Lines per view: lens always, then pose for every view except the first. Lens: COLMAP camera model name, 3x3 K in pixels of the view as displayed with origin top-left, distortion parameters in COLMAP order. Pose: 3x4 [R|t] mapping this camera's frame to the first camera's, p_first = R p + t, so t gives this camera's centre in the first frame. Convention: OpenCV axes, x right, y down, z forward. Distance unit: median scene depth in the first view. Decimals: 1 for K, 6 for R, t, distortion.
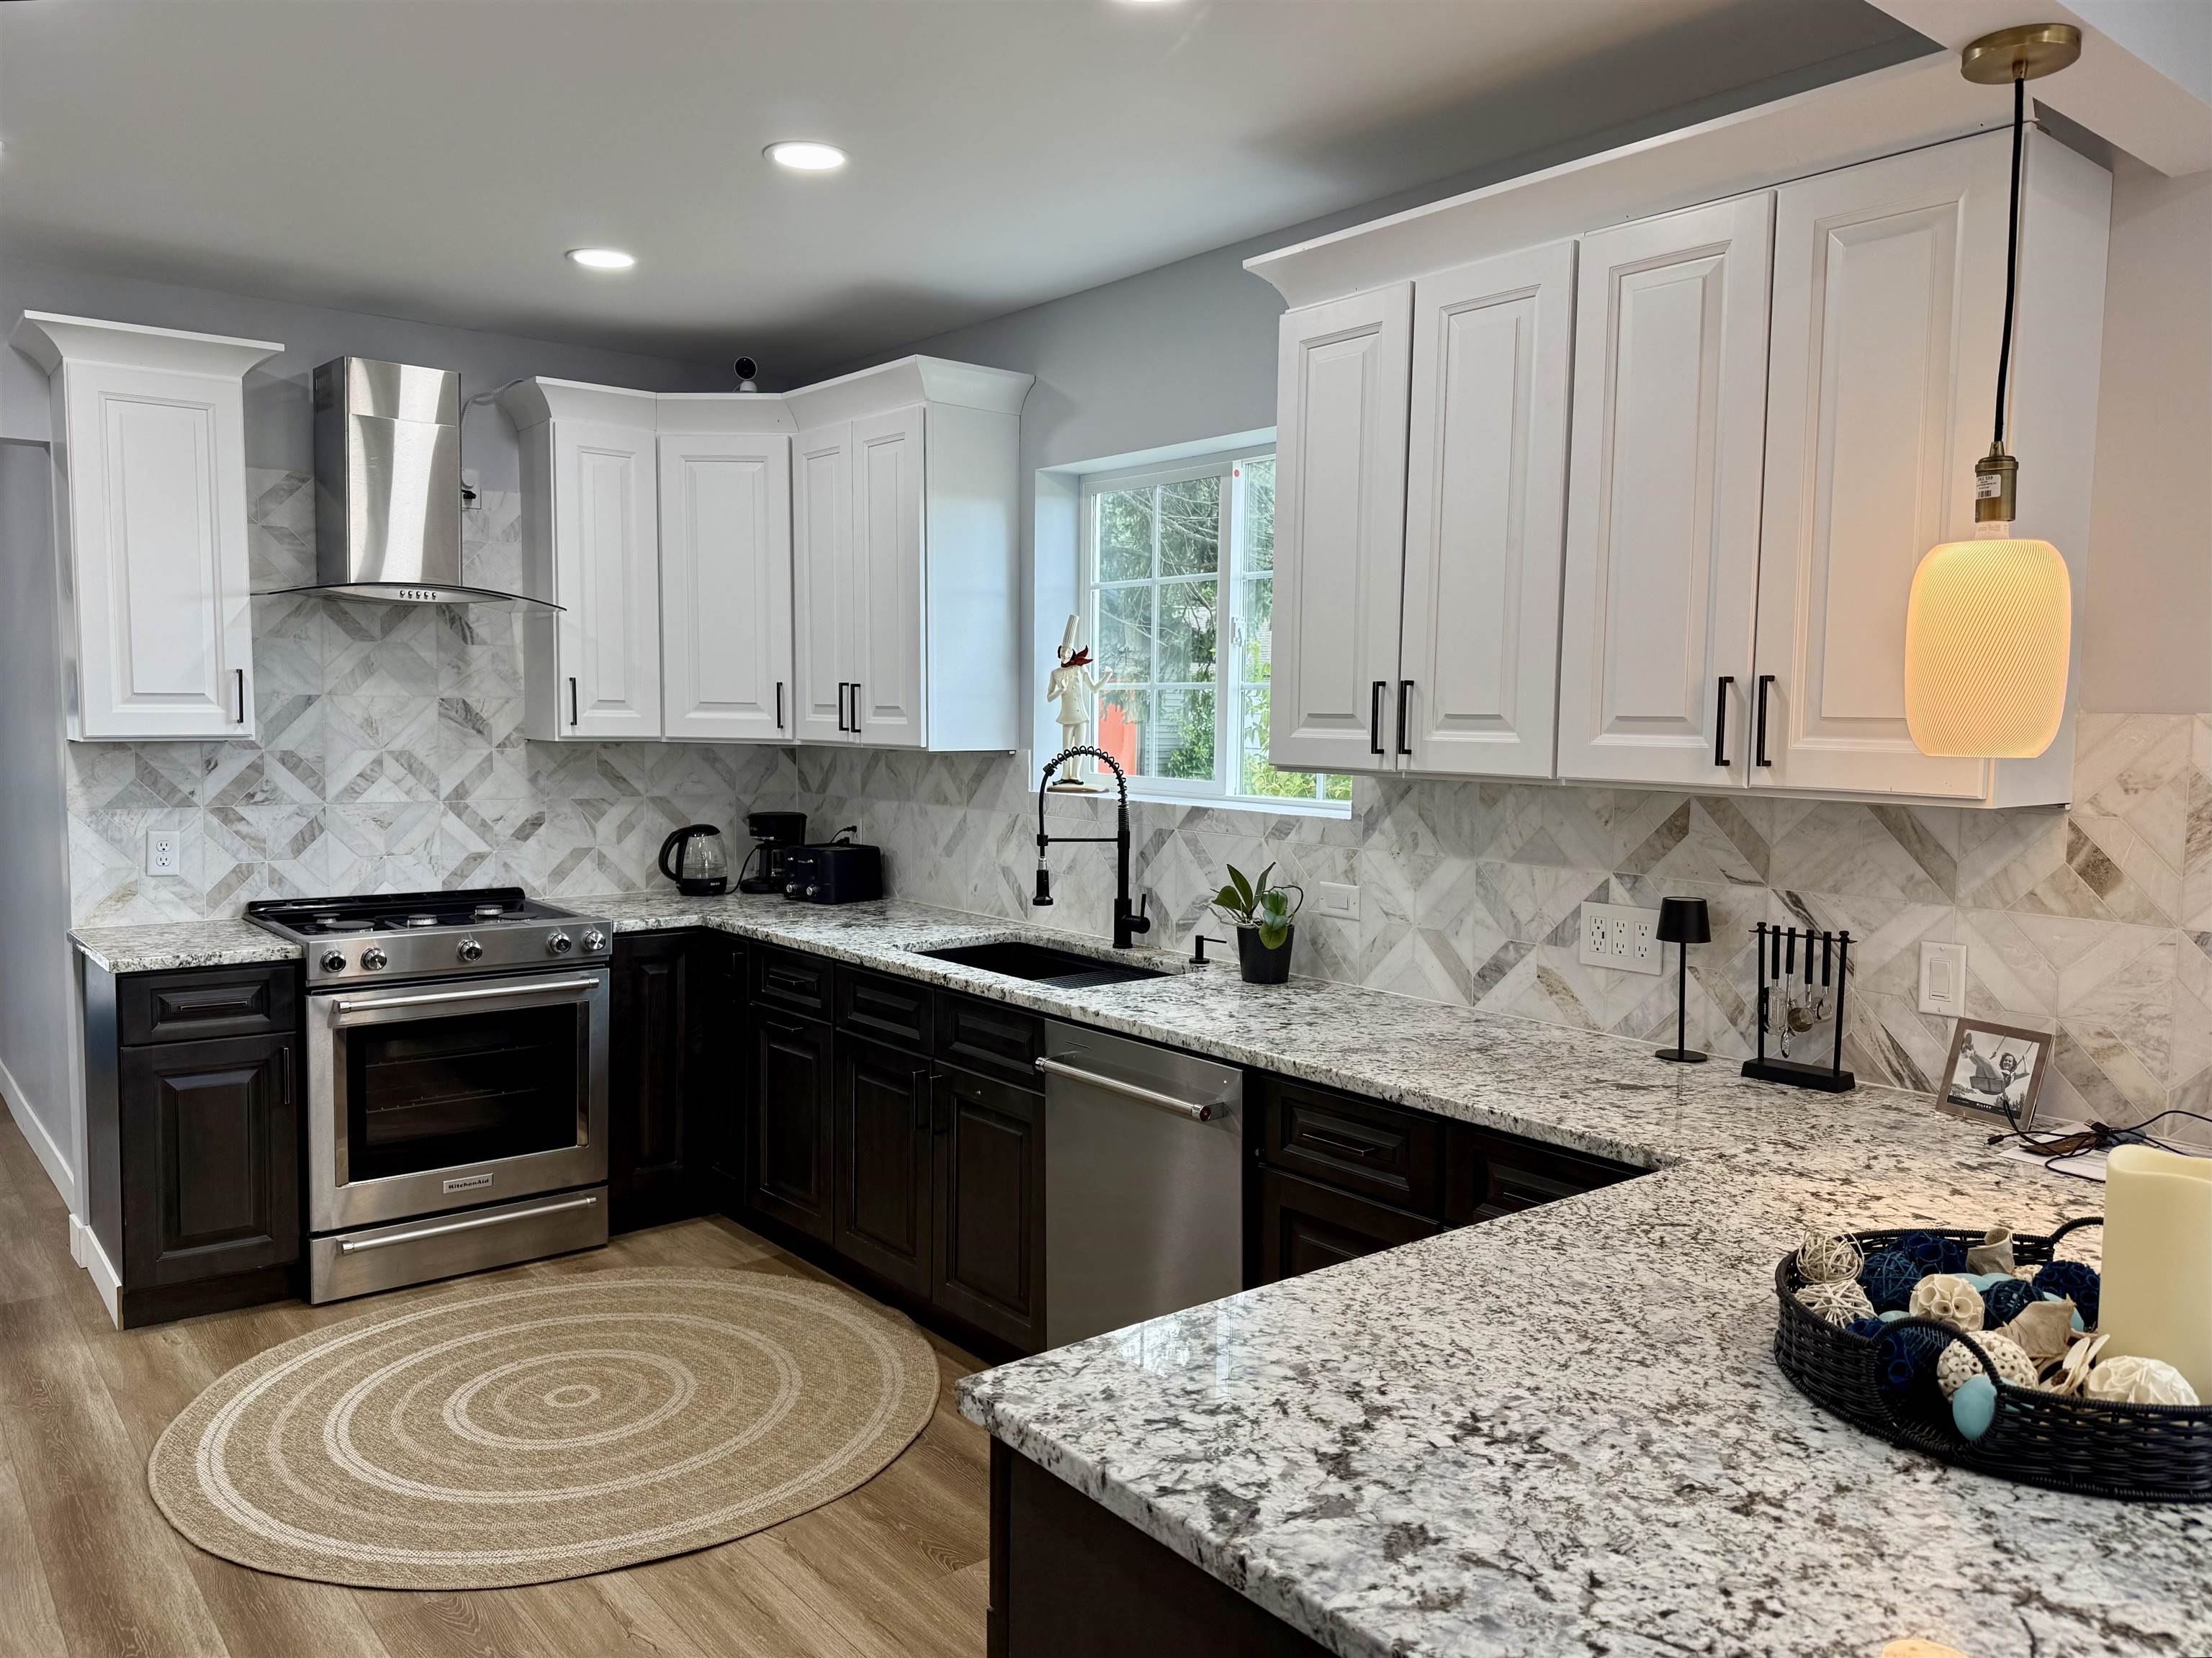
lens RADIAL K [[1620.3, 0, 1106.0], [0, 1620.3, 829.0], [0, 0, 1]] dist [0.005943, 0.002150]
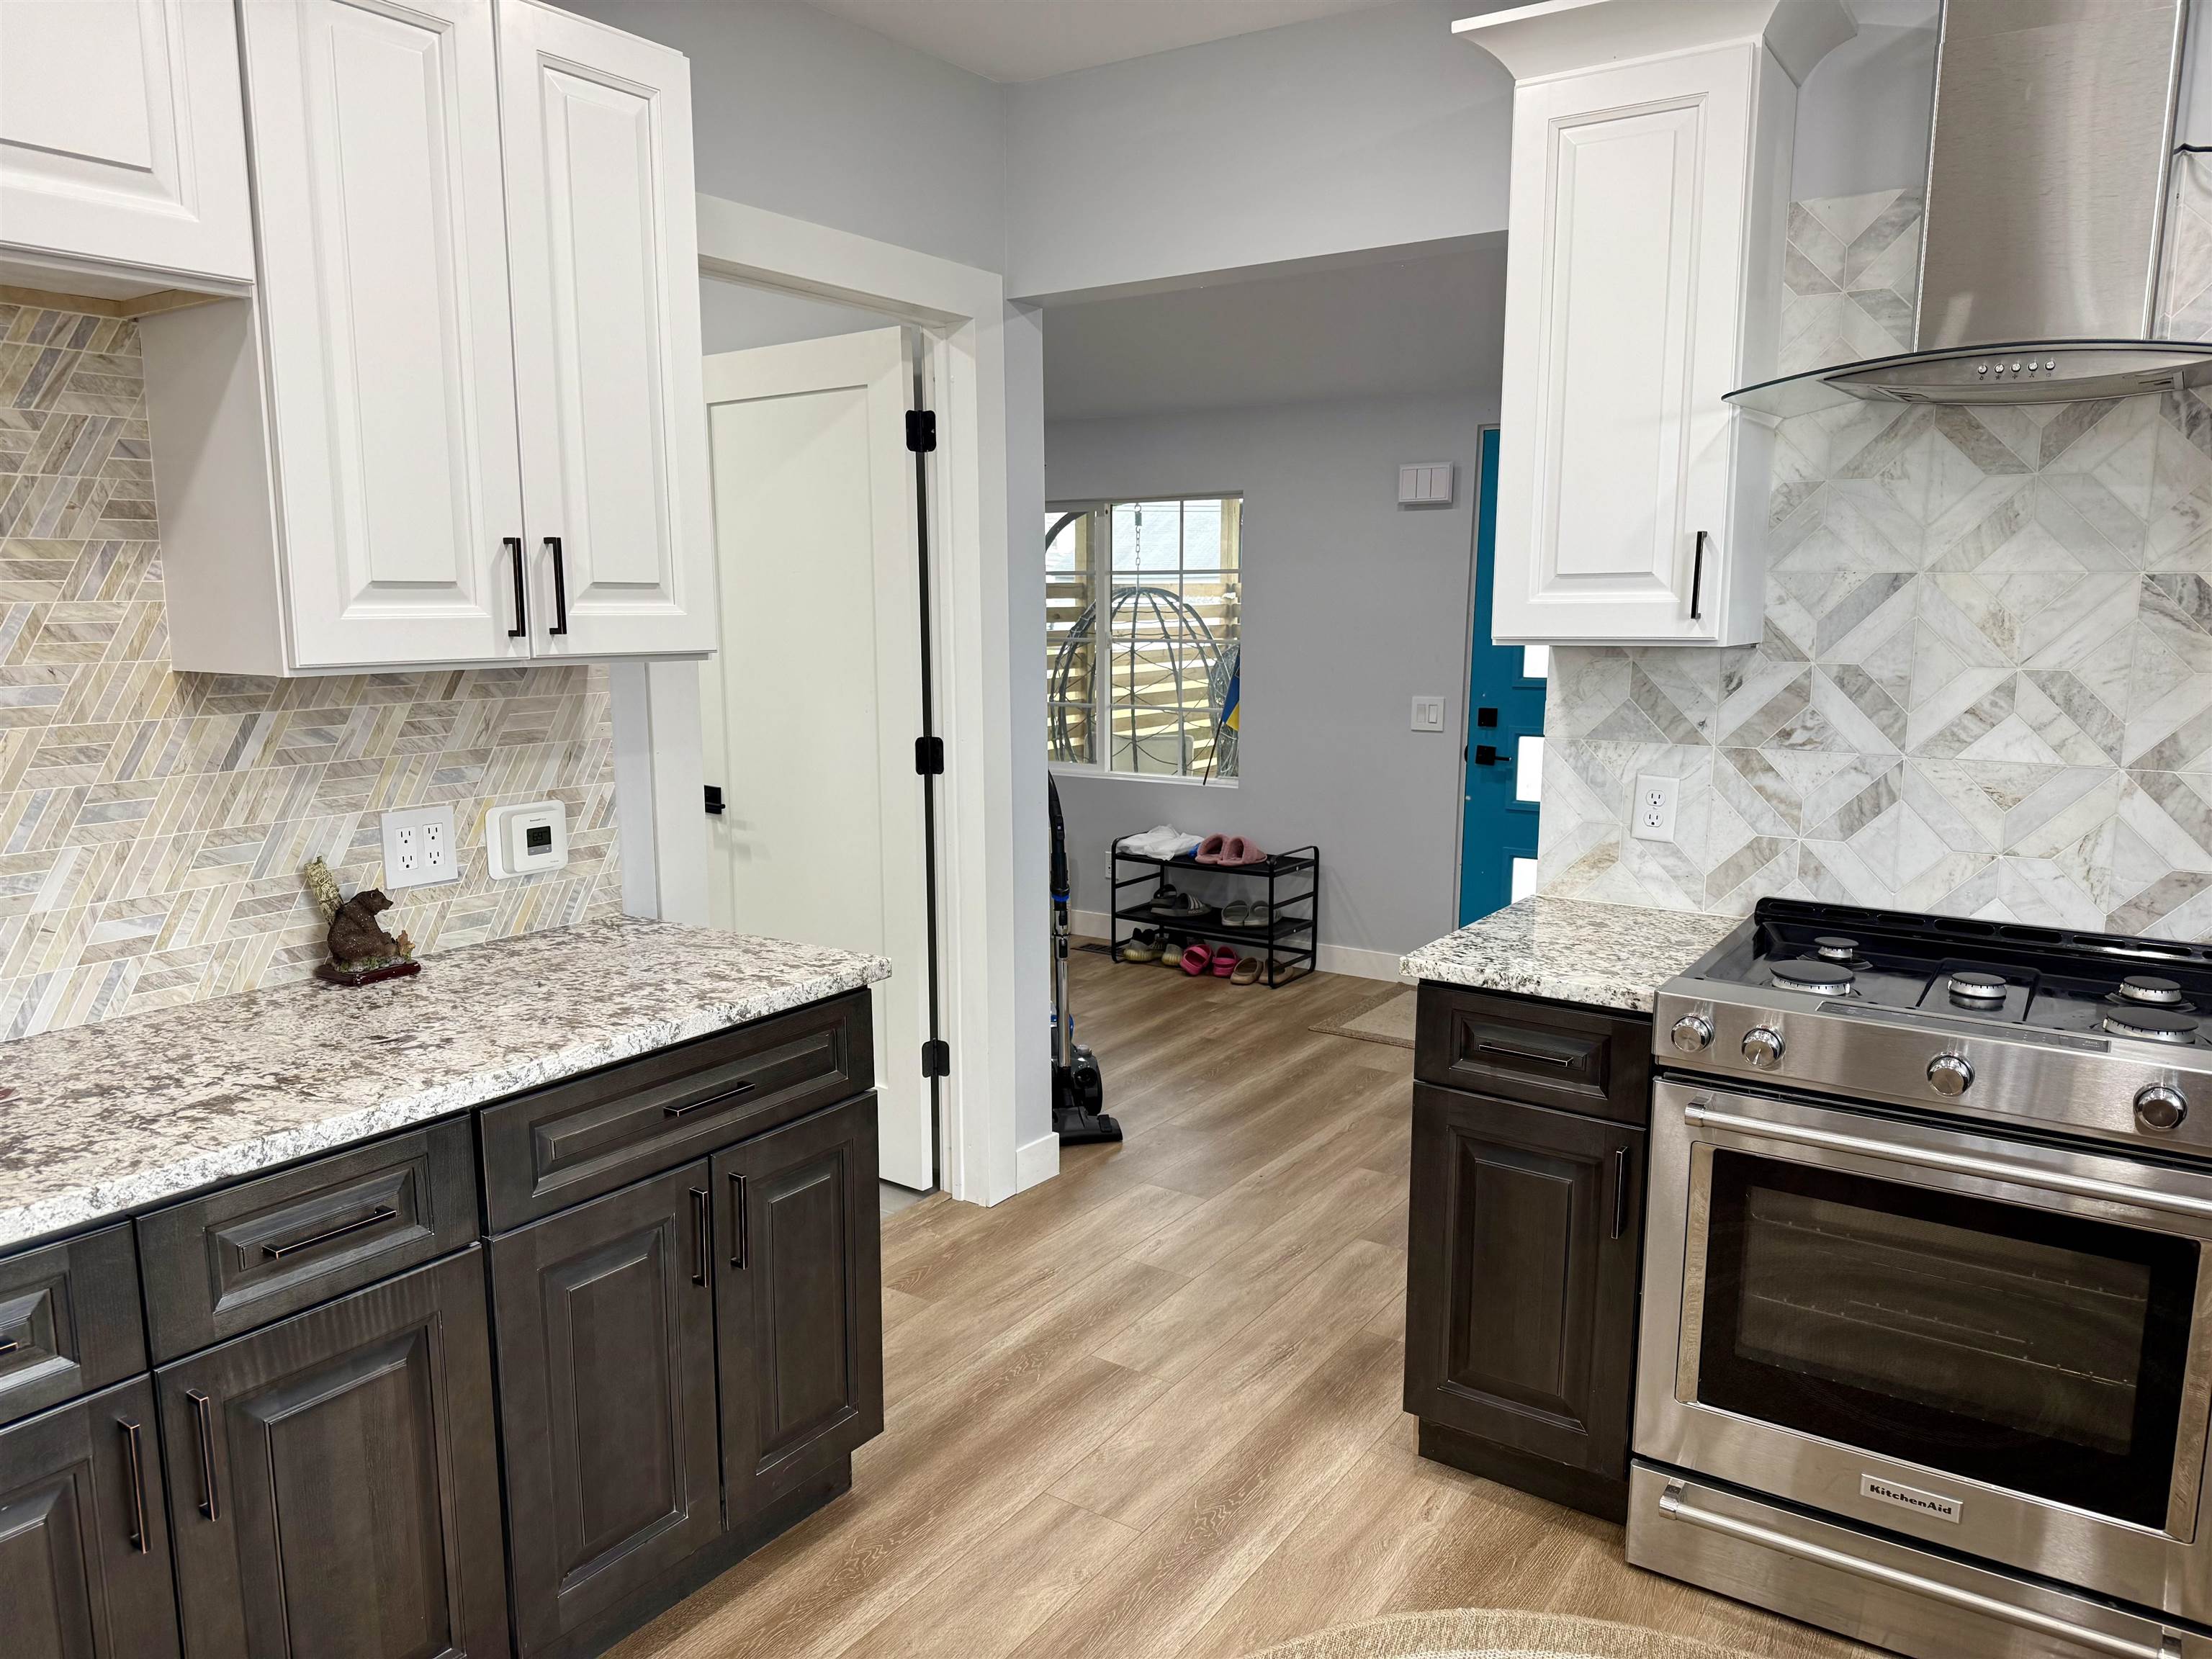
lens RADIAL K [[1579.5, 0, 1097.8], [0, 1579.5, 839.7], [0, 0, 1]] dist [0.062193, -0.054629]
pose [[0.308863, 0.137548, -0.941108, -0.012751], [-0.072931, 0.989999, 0.120758, -0.035944], [0.948306, 0.031338, 0.315806, 0.553228]]
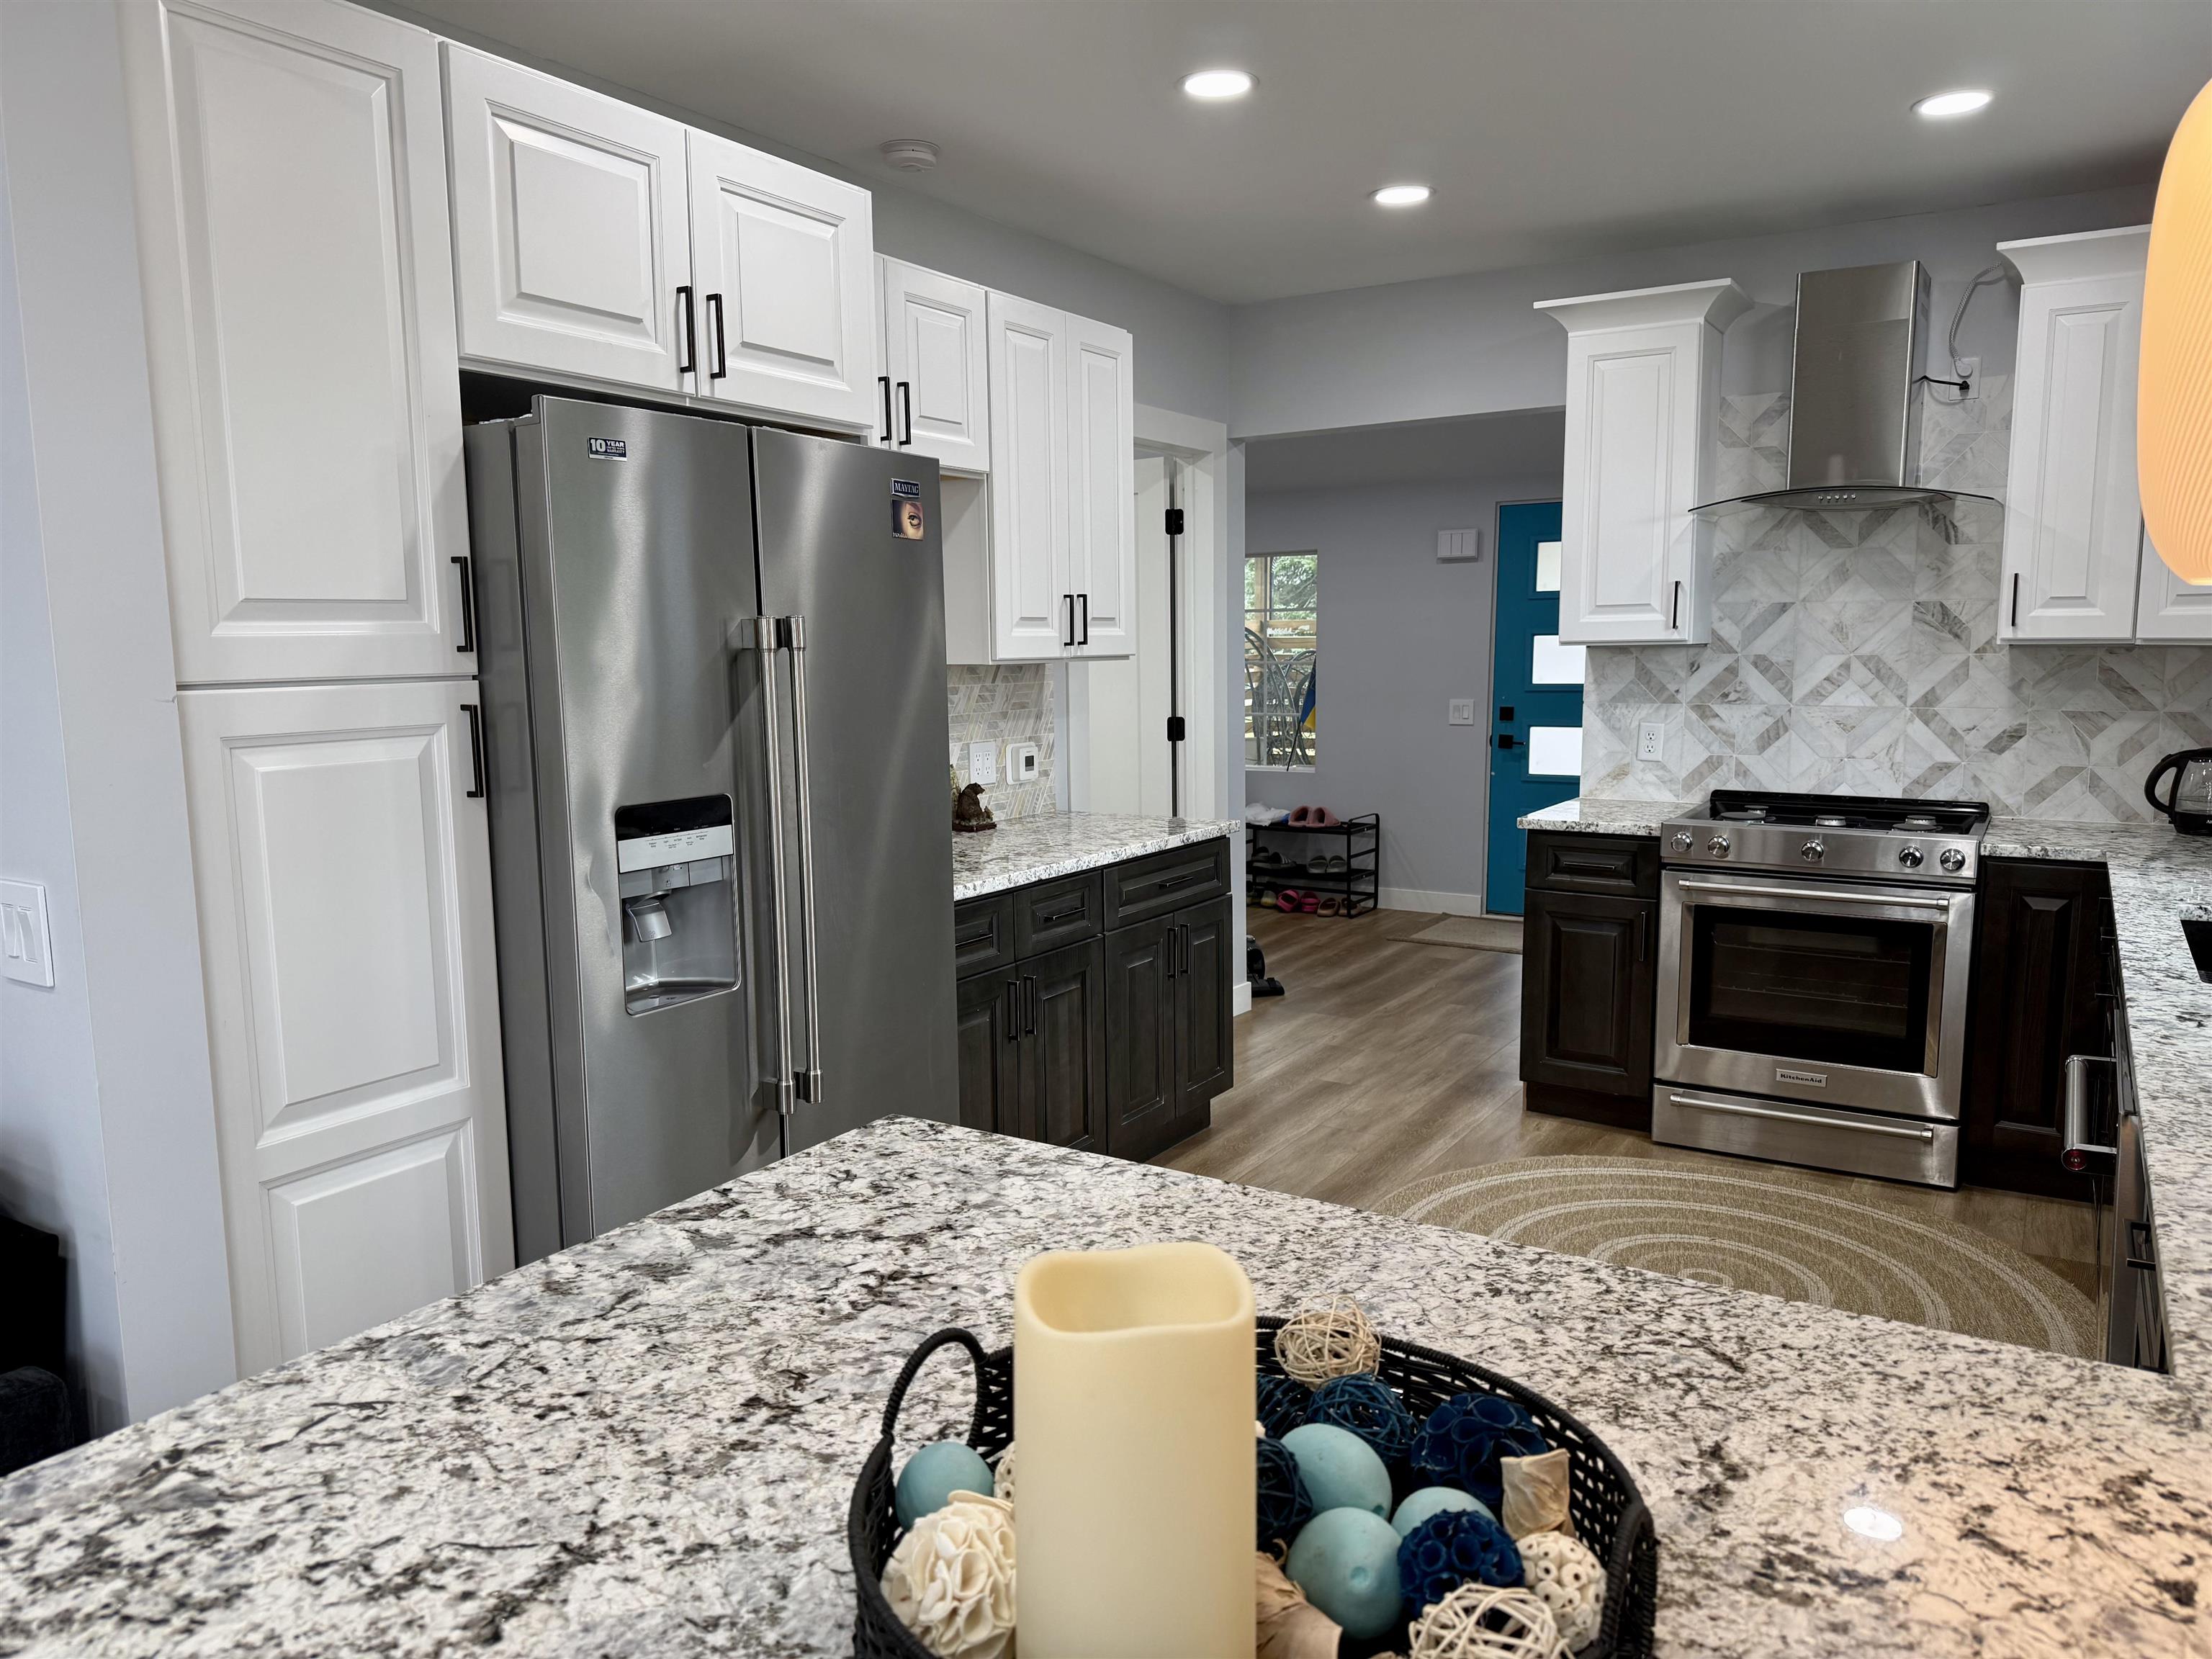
lens RADIAL K [[1527.9, 0, 1096.6], [0, 1527.9, 836.7], [0, 0, 1]] dist [0.067572, -0.087462]
pose [[0.331086, 0.109624, -0.937211, 0.341477], [-0.059358, 0.993681, 0.095260, 0.000803], [0.941732, 0.024092, 0.335501, 0.241034]]
